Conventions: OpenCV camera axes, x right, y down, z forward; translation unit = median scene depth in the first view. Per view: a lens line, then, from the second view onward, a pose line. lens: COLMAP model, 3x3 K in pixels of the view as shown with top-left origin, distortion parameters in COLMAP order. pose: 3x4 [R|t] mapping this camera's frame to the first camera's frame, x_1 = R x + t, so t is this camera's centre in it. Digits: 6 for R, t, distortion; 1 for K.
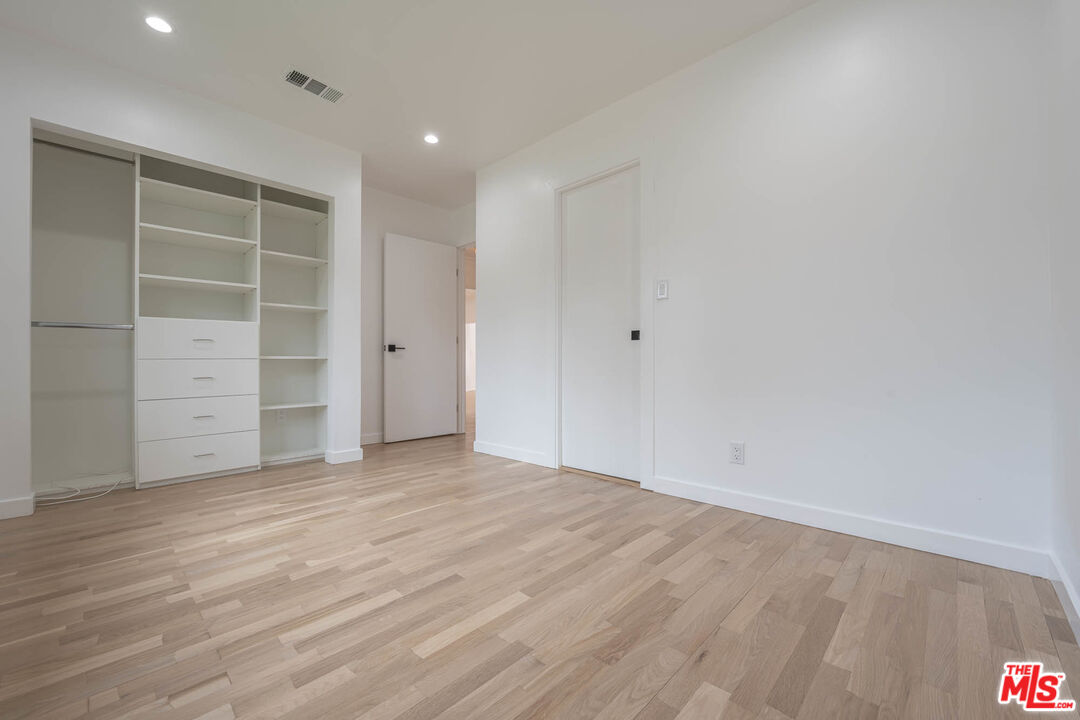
lens RADIAL K [[437.5, 0, 541.1], [0, 437.5, 362.0], [0, 0, 1]] dist [-0.005487, -0.000247]
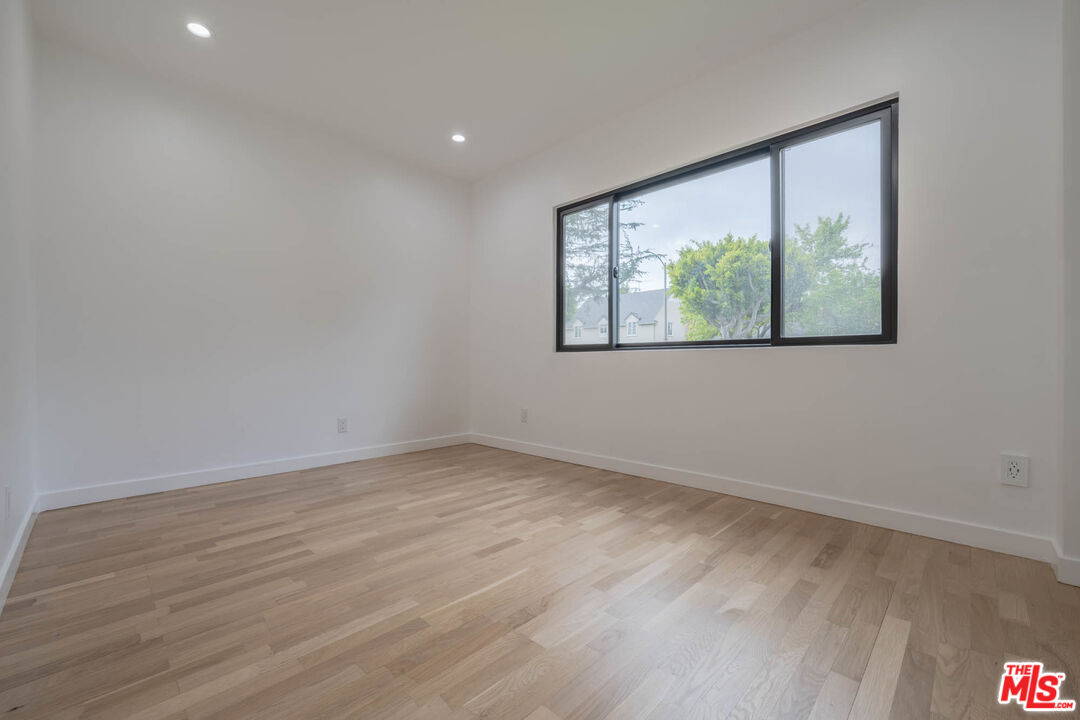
lens RADIAL K [[437.5, 0, 541.1], [0, 437.5, 362.0], [0, 0, 1]] dist [-0.005487, -0.000247]
pose [[-0.999933, 0.007664, 0.008630, -0.492405], [0.007637, 0.999966, -0.003214, 0.007494], [-0.008655, -0.003148, -0.999958, 2.210731]]
